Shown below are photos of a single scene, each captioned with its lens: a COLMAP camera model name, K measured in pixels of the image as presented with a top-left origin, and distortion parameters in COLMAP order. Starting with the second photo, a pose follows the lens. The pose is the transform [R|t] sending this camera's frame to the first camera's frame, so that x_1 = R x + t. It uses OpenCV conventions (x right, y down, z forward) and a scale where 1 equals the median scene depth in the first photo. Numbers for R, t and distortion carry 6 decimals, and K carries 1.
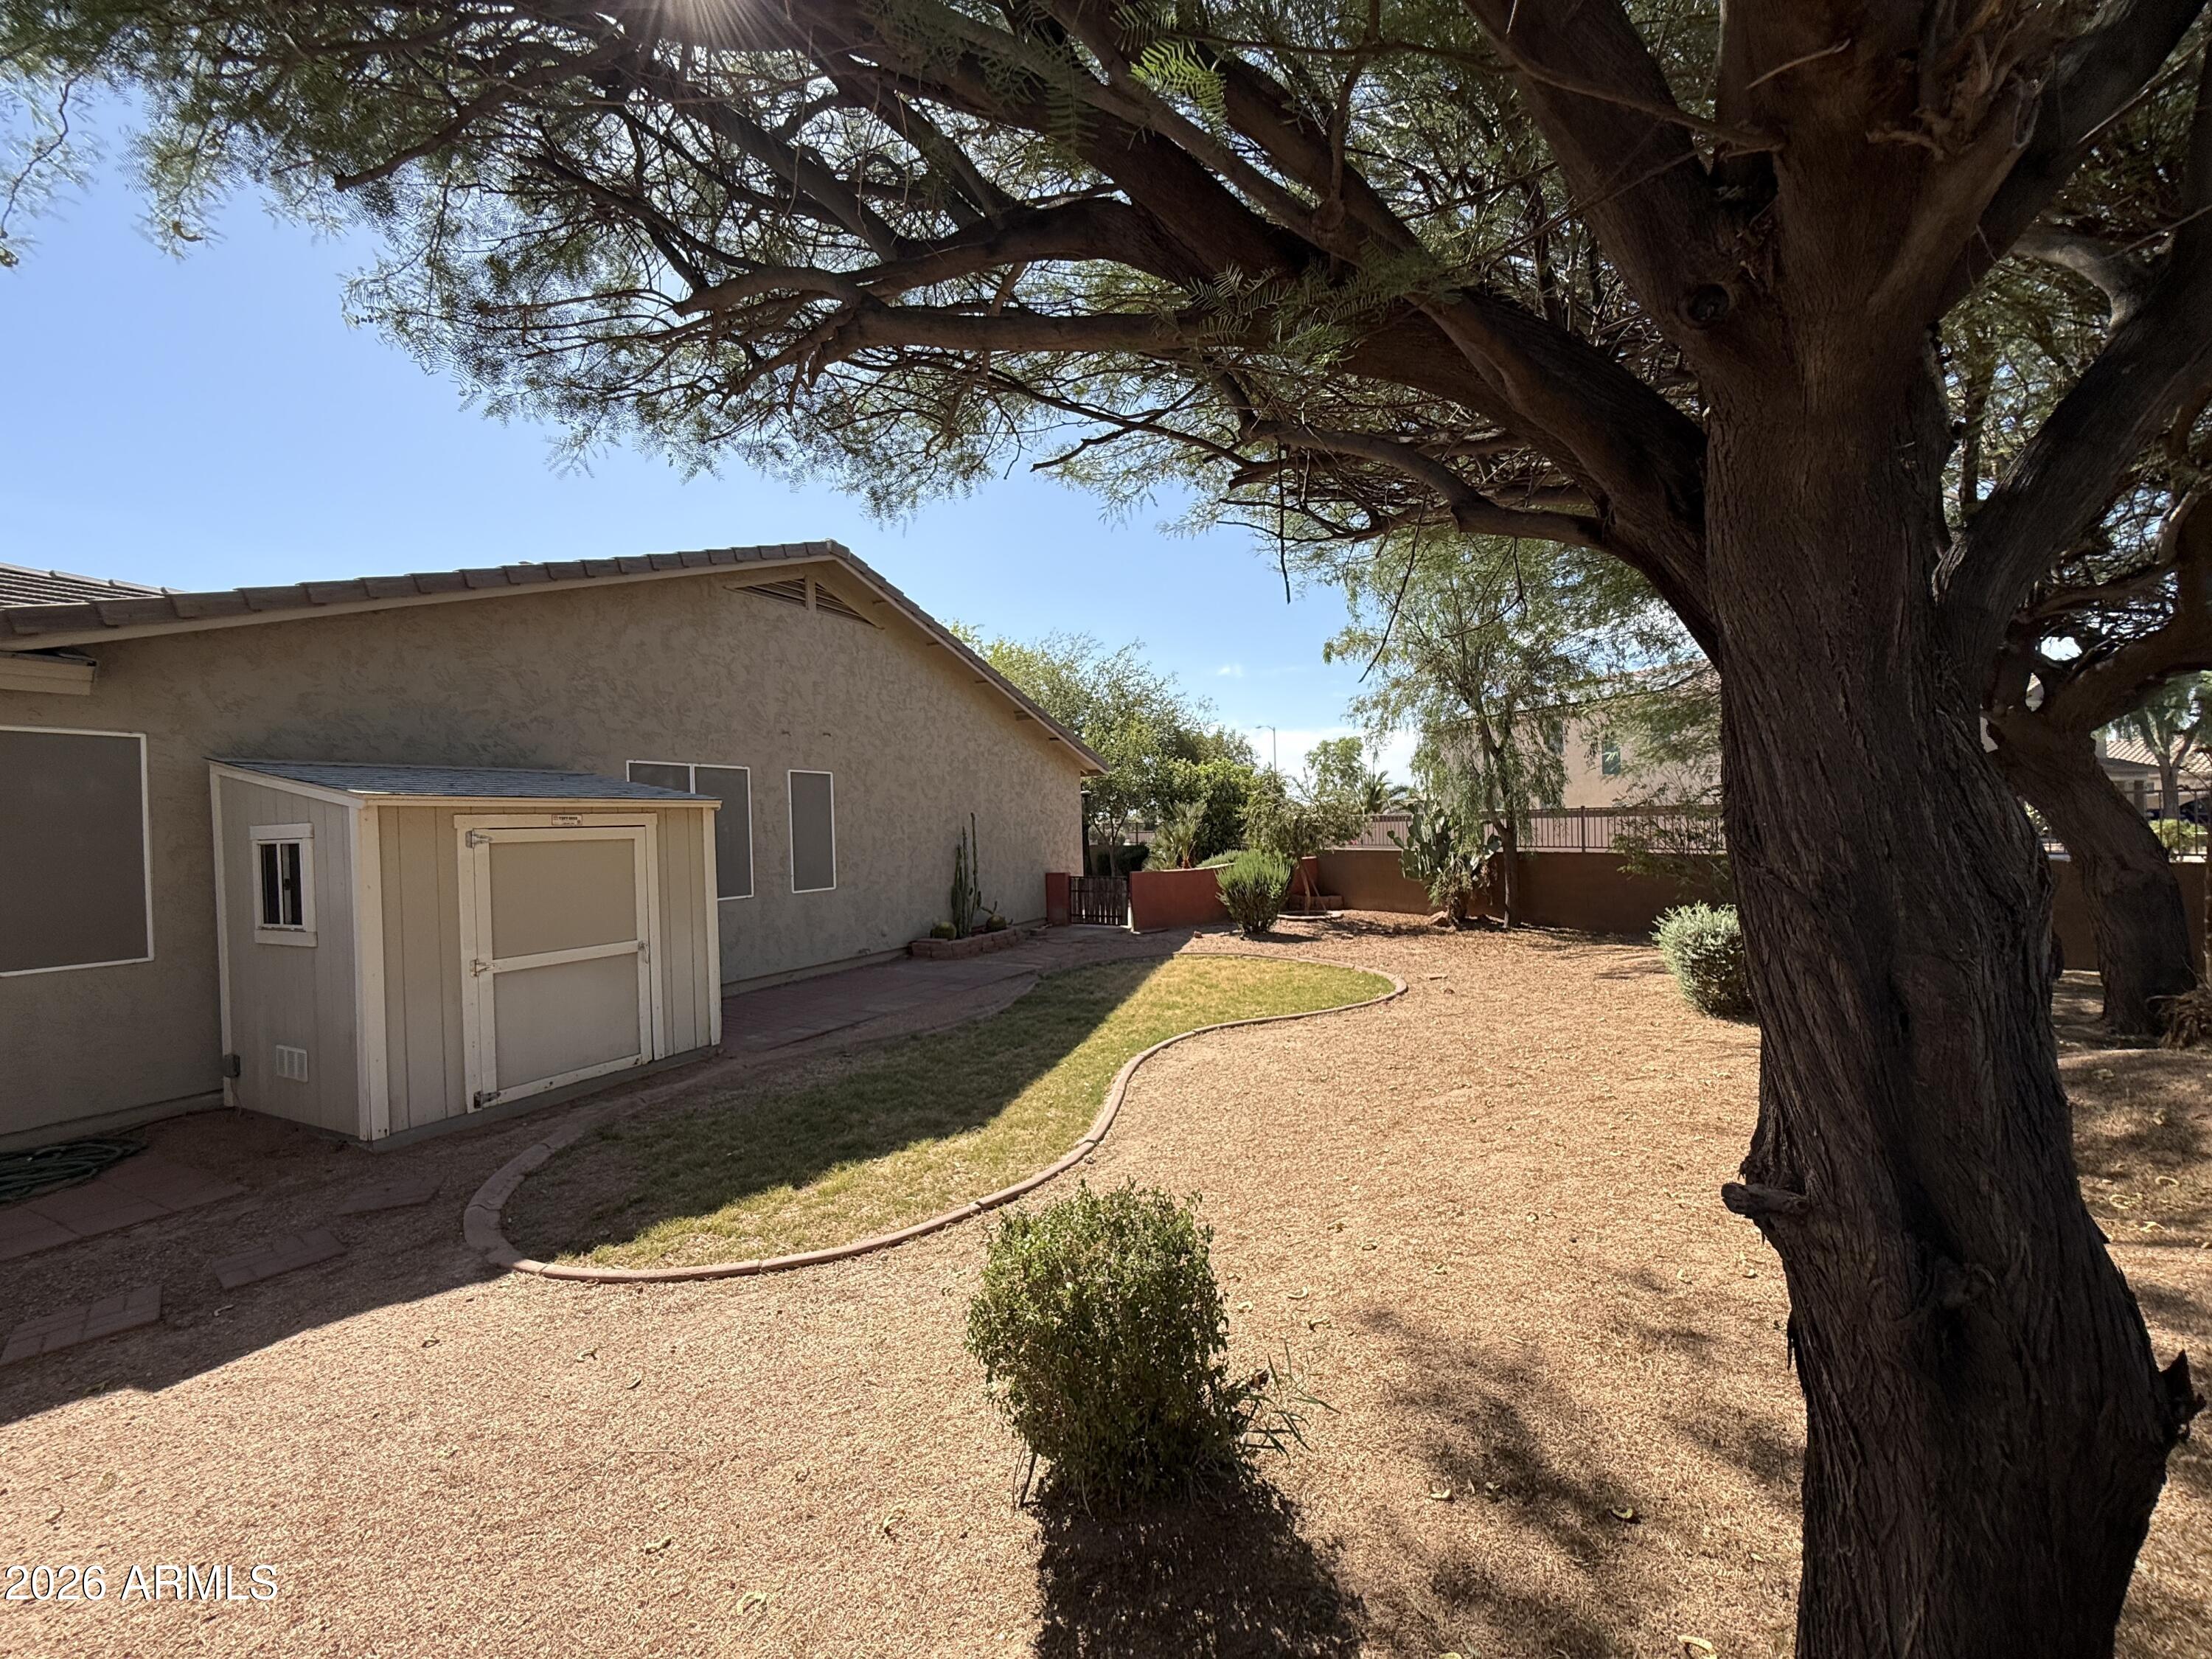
lens RADIAL K [[879.8, 0, 1112.6], [0, 879.8, 832.1], [0, 0, 1]] dist [-0.001414, 0.000180]
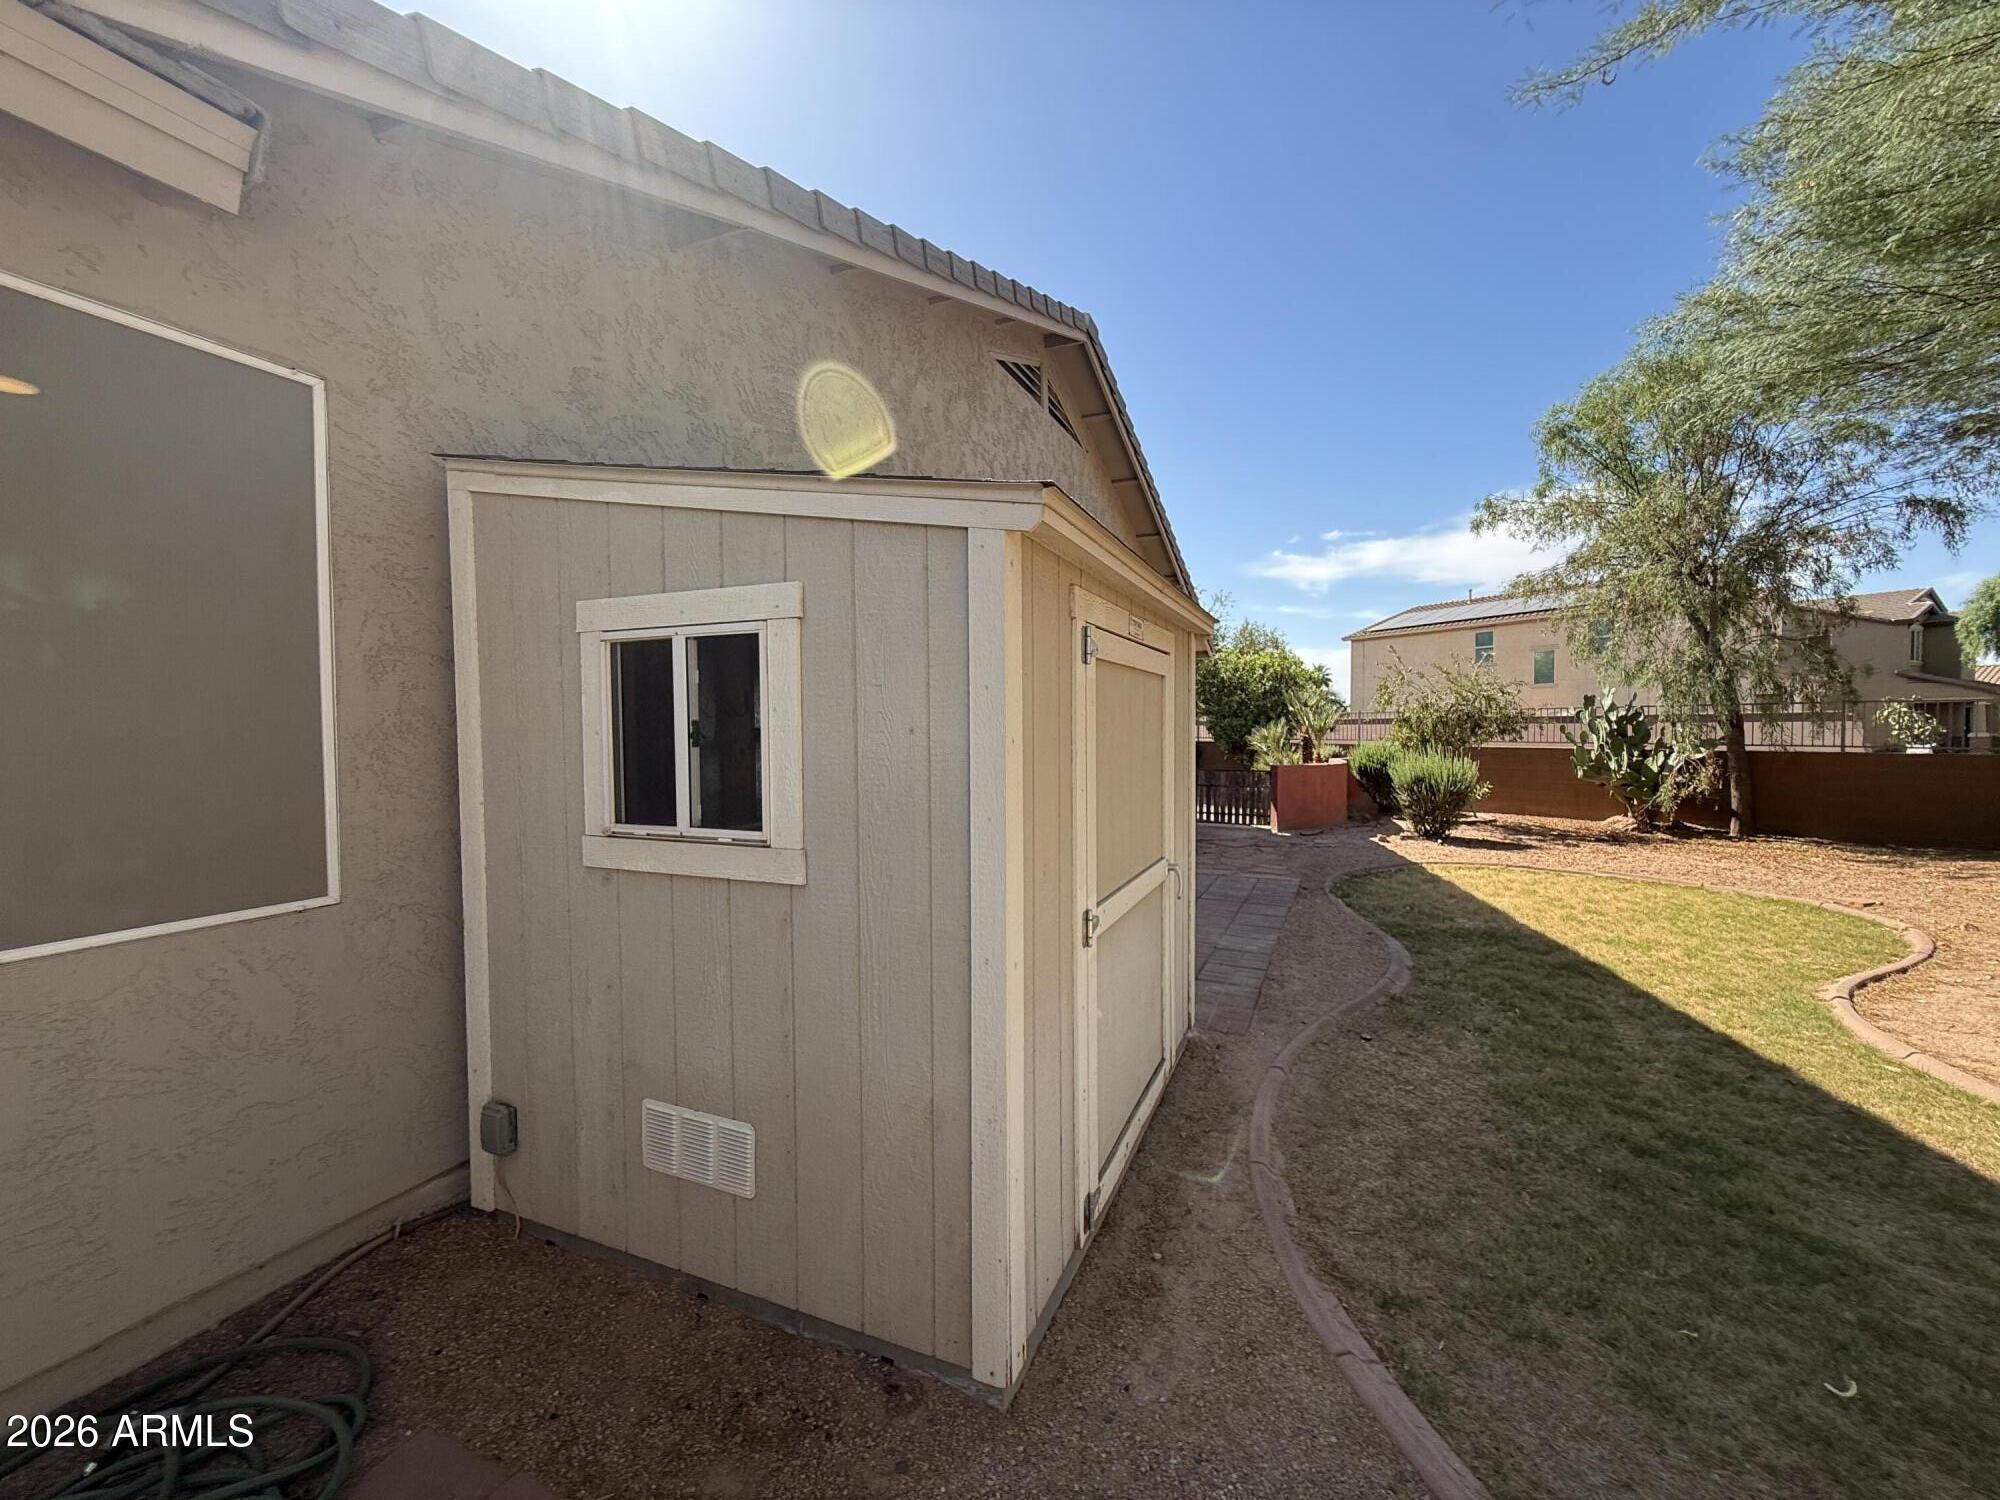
lens RADIAL K [[795.5, 0, 1006.0], [0, 795.5, 752.3], [0, 0, 1]] dist [-0.001414, 0.000180]
pose [[0.998239, 0.021977, 0.055104, -0.763646], [-0.023351, 0.999429, 0.024410, 0.052222], [-0.054536, -0.025654, 0.998182, 0.572662]]
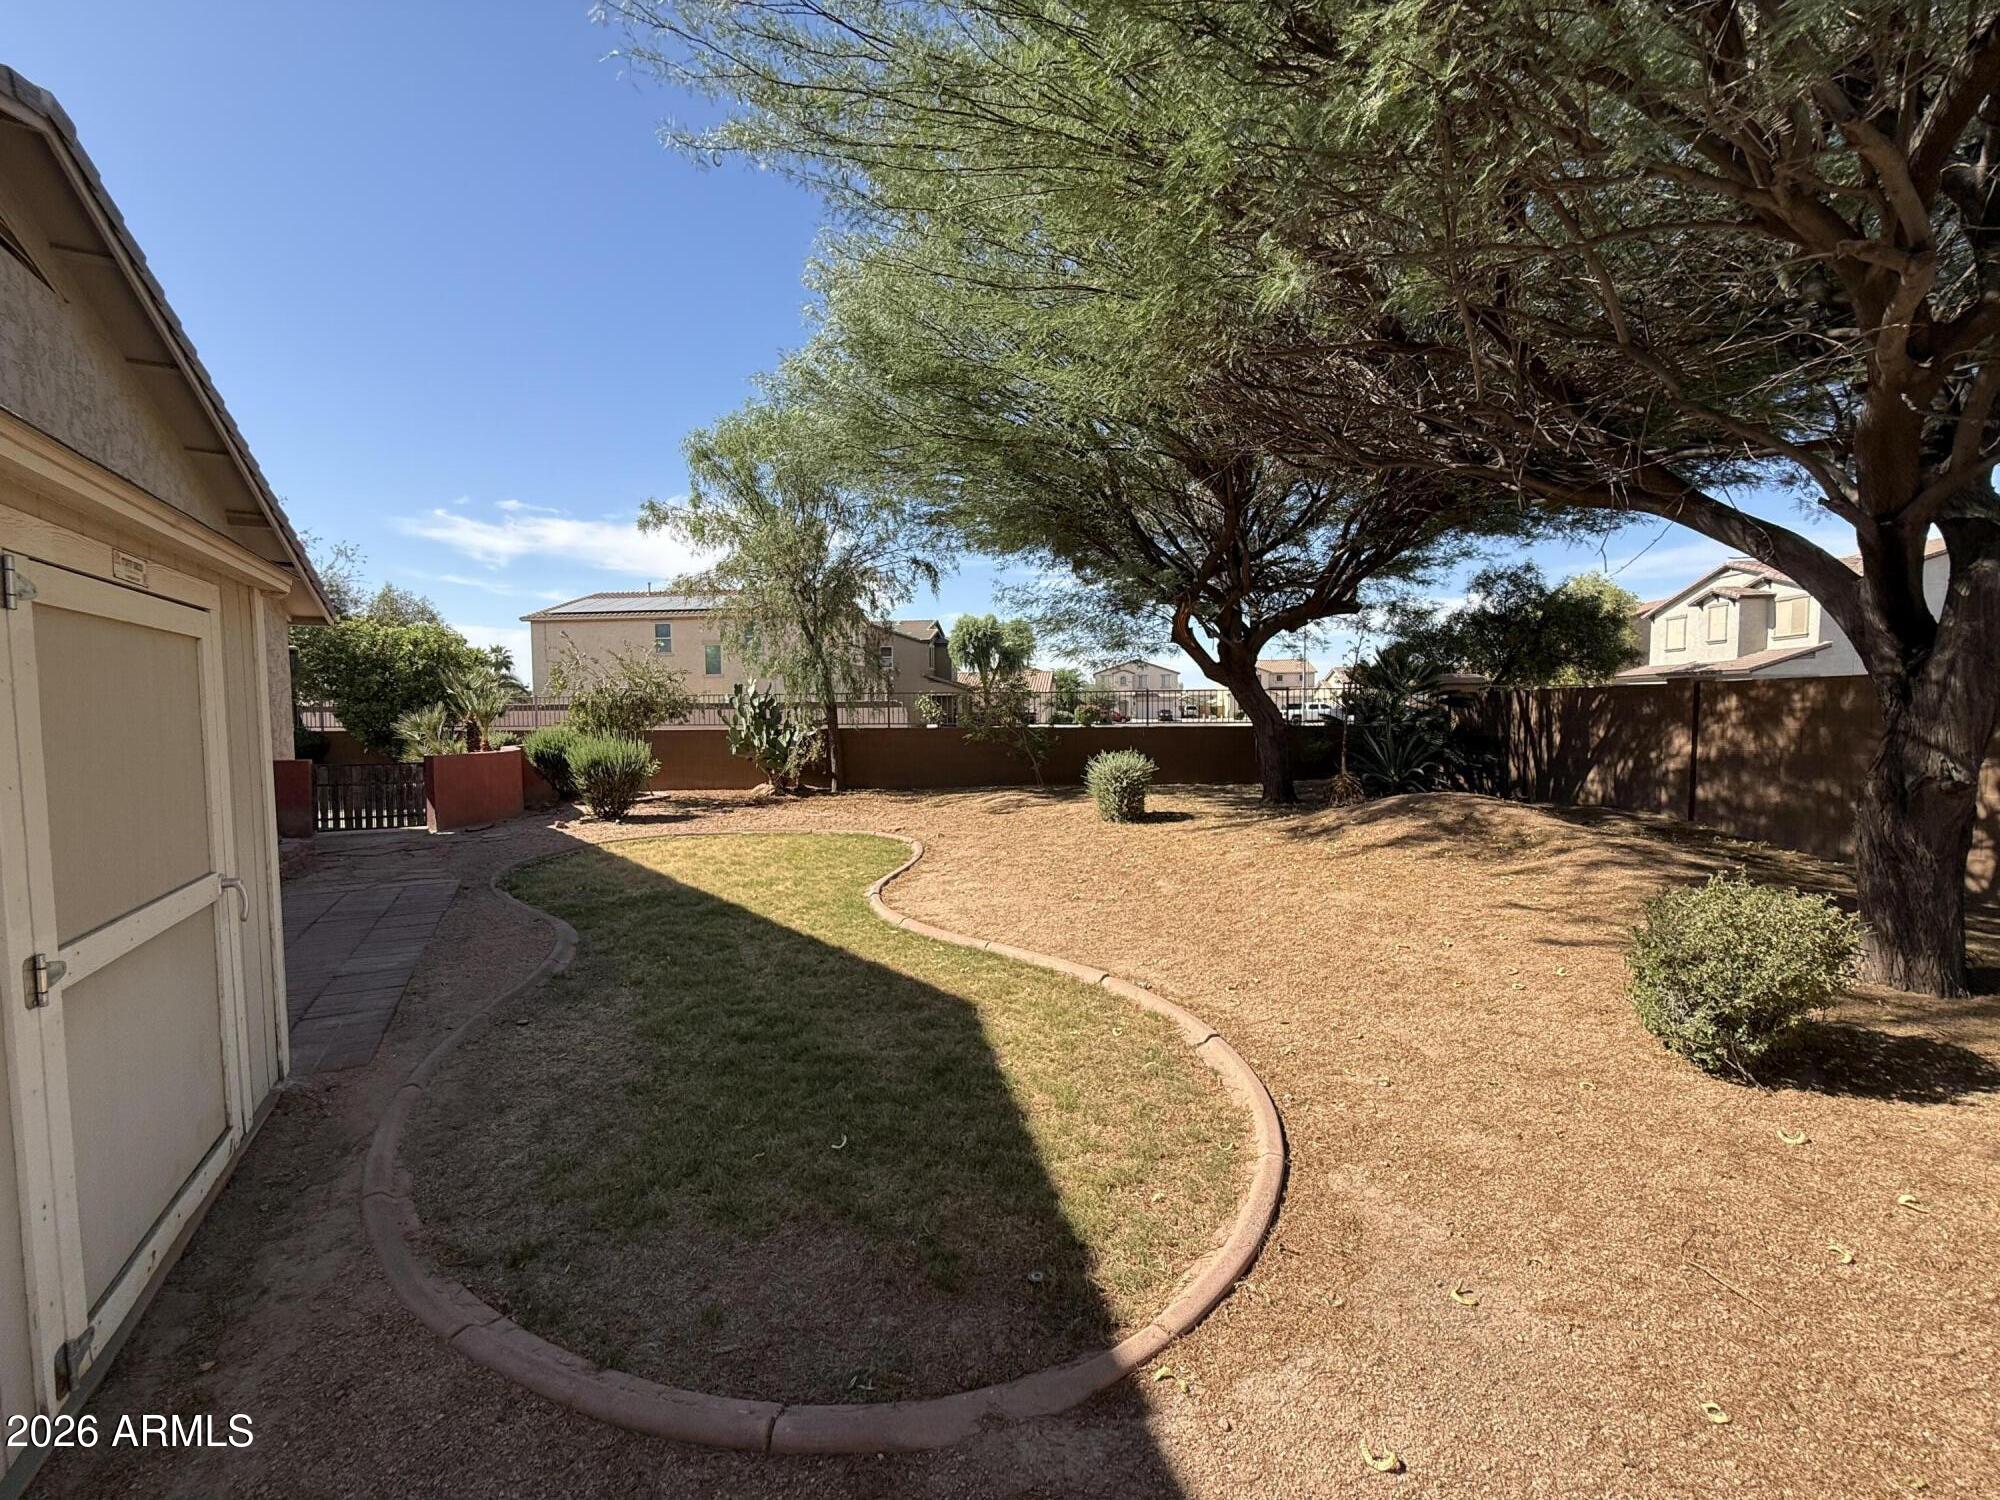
lens RADIAL K [[795.5, 0, 1006.0], [0, 795.5, 752.3], [0, 0, 1]] dist [-0.001414, 0.000180]
pose [[0.546343, -0.021721, 0.837280, -0.745493], [-0.002585, 0.999615, 0.027619, 0.058606], [-0.837558, -0.017254, 0.546076, 0.521473]]
